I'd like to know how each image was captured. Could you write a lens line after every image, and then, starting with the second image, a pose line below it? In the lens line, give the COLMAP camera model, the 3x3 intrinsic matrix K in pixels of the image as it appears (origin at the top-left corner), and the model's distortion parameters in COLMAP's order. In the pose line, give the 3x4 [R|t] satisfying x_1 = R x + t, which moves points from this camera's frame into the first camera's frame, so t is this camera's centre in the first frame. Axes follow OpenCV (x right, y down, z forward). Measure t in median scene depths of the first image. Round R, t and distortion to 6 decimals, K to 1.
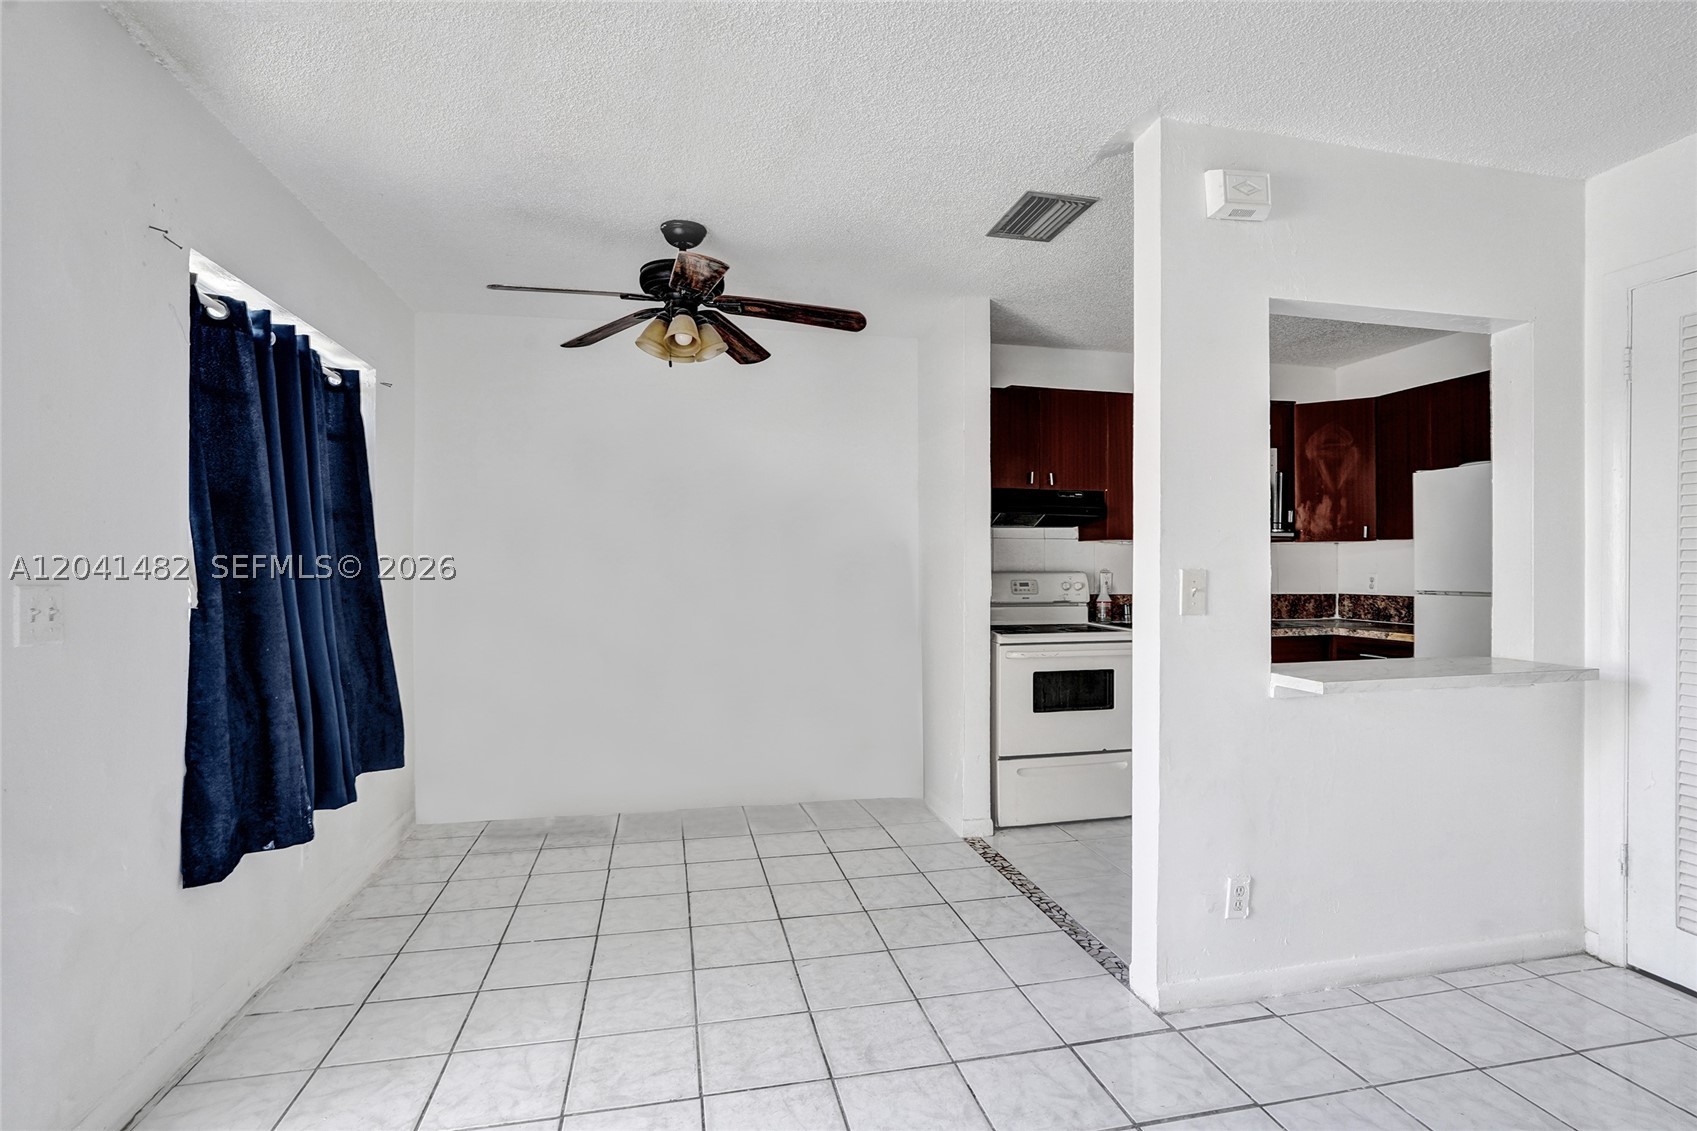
lens RADIAL K [[809.0, 0, 859.4], [0, 809.0, 564.1], [0, 0, 1]] dist [-0.055773, 0.027166]
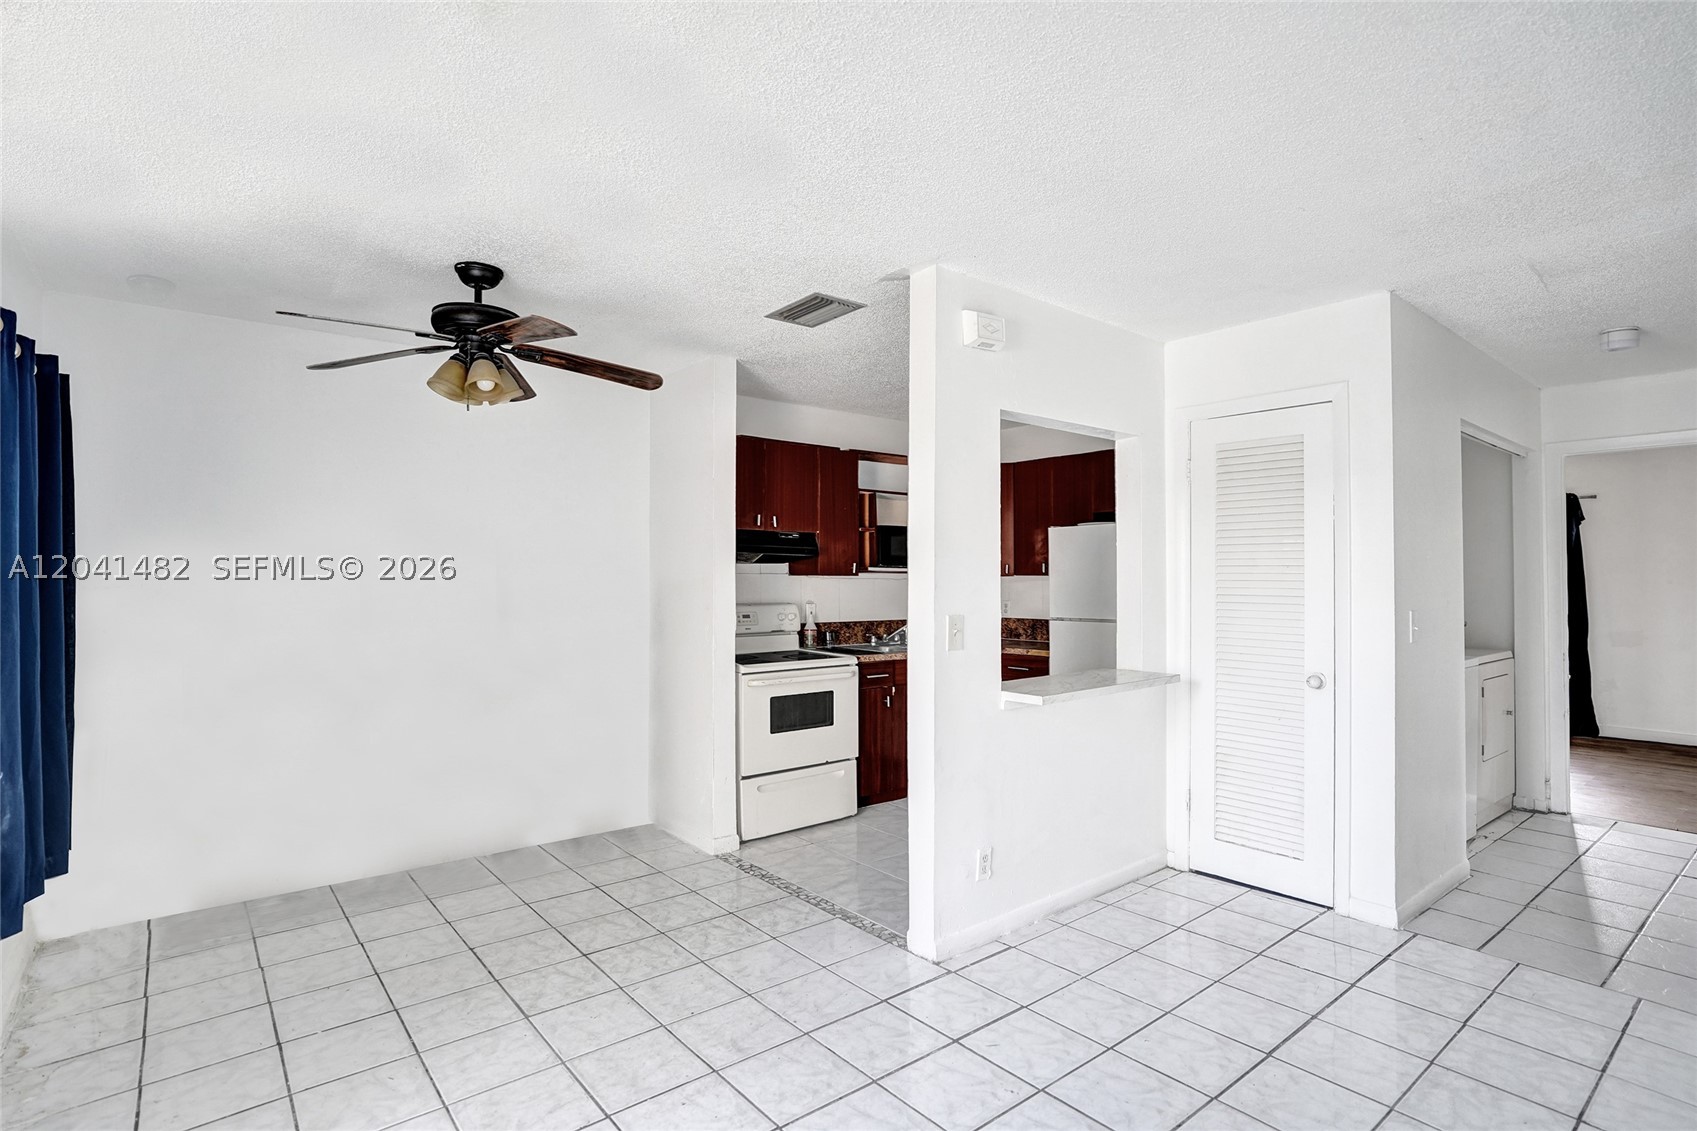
lens RADIAL K [[827.1, 0, 856.2], [0, 827.1, 563.7], [0, 0, 1]] dist [-0.060541, 0.029509]
pose [[0.892704, 0.007485, 0.450581, -0.254120], [-0.000335, 0.999873, -0.015945, -0.042775], [-0.450643, 0.014083, 0.892593, -0.095292]]
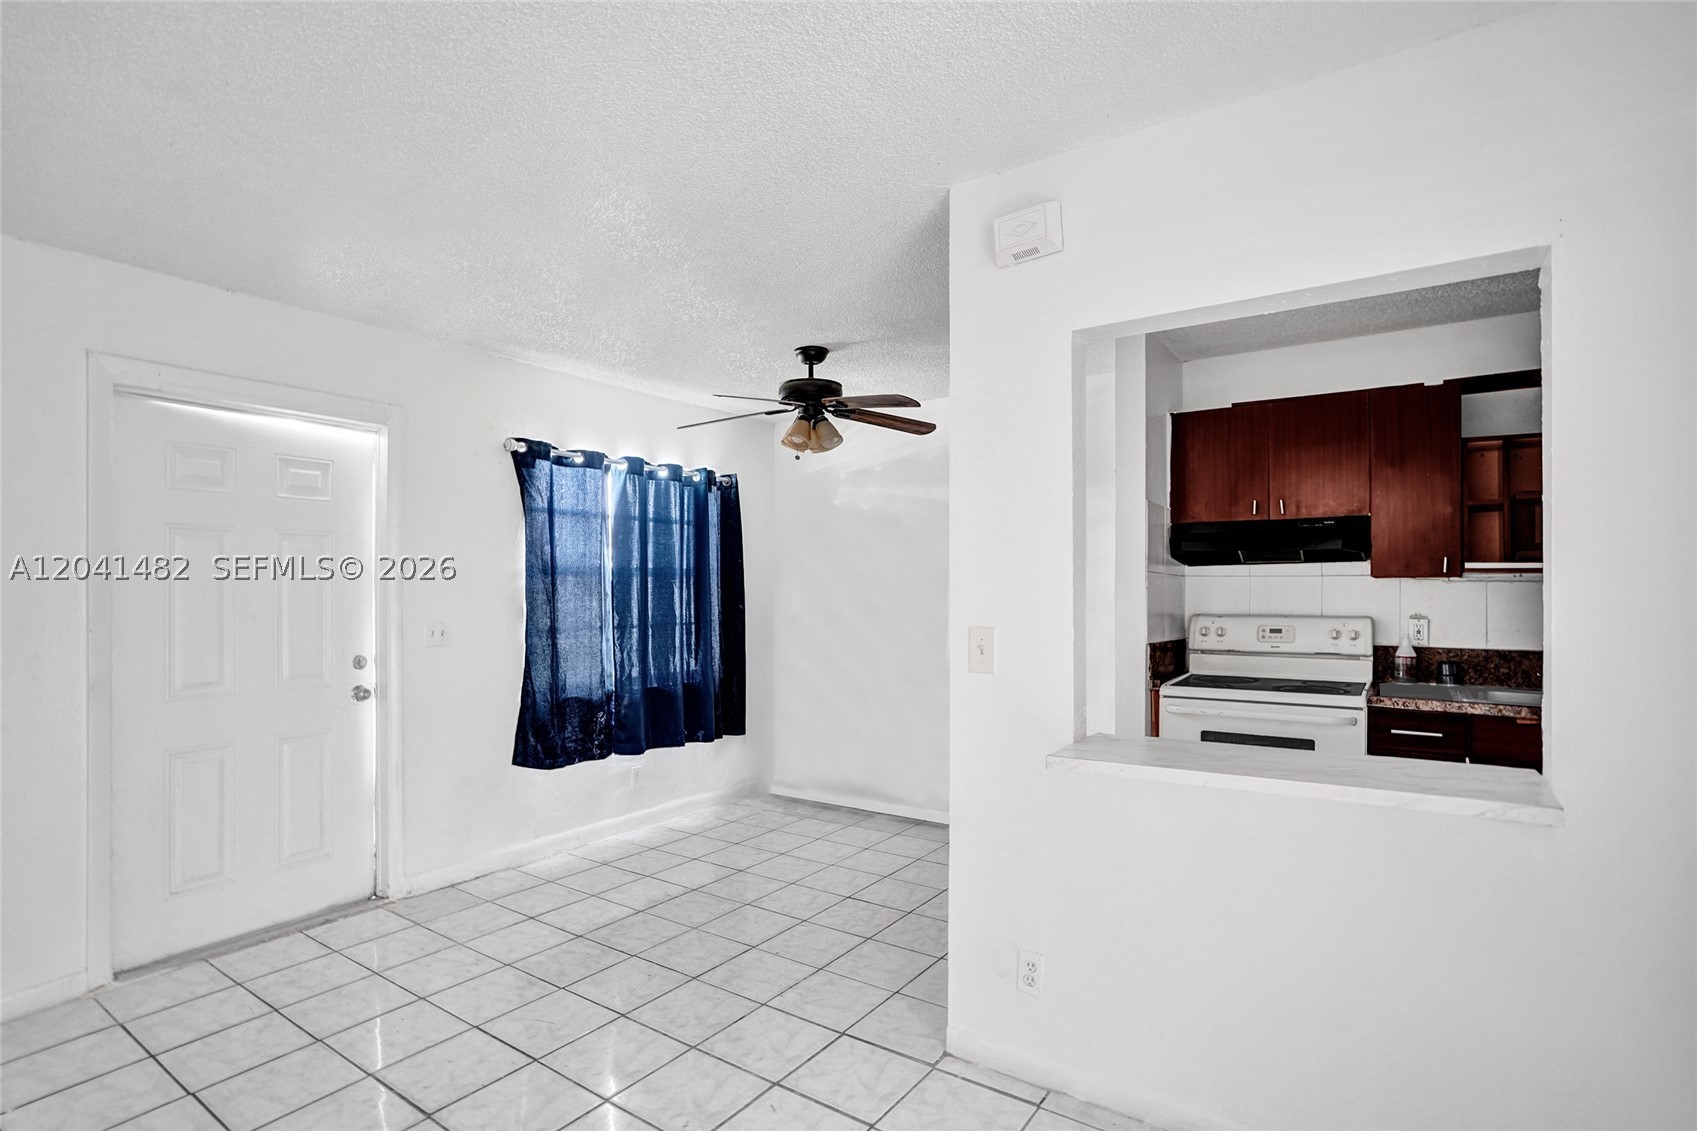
lens RADIAL K [[827.1, 0, 856.2], [0, 827.1, 563.7], [0, 0, 1]] dist [-0.060541, 0.029509]
pose [[0.686230, -0.021640, -0.727063, 0.806343], [-0.003474, 0.999448, -0.033025, -0.023486], [0.727377, 0.025189, 0.685776, 0.134509]]
